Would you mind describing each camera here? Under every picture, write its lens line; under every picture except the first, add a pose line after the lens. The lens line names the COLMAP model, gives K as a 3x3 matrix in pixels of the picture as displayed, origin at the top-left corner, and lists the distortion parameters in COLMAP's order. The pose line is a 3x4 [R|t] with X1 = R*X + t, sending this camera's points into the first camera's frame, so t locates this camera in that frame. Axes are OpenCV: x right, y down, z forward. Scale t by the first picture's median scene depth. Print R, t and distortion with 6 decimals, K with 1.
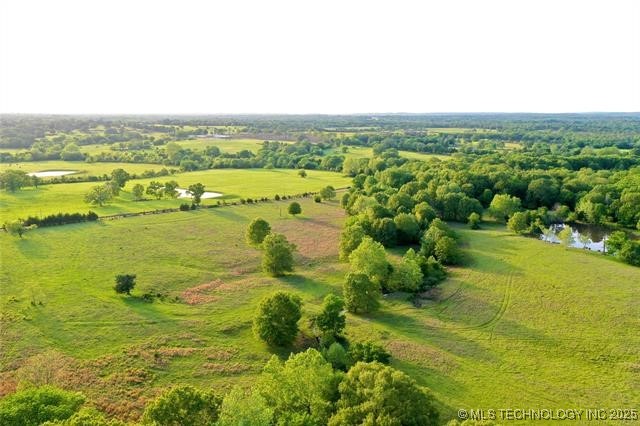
lens RADIAL K [[506.6, 0, 320.0], [0, 506.6, 213.0], [0, 0, 1]] dist [0.009064, -0.001631]
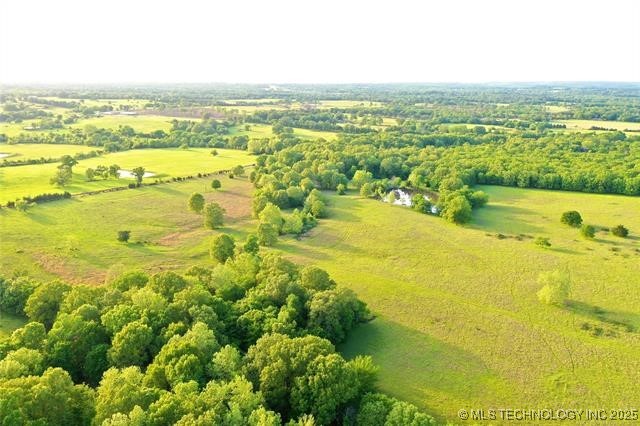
lens RADIAL K [[506.6, 0, 320.0], [0, 506.6, 213.0], [0, 0, 1]] dist [0.009064, -0.001631]
pose [[0.981033, -0.040592, 0.189542, -0.033304], [0.027907, 0.997218, 0.069117, -0.016136], [-0.191820, -0.062516, 0.979437, -0.366476]]
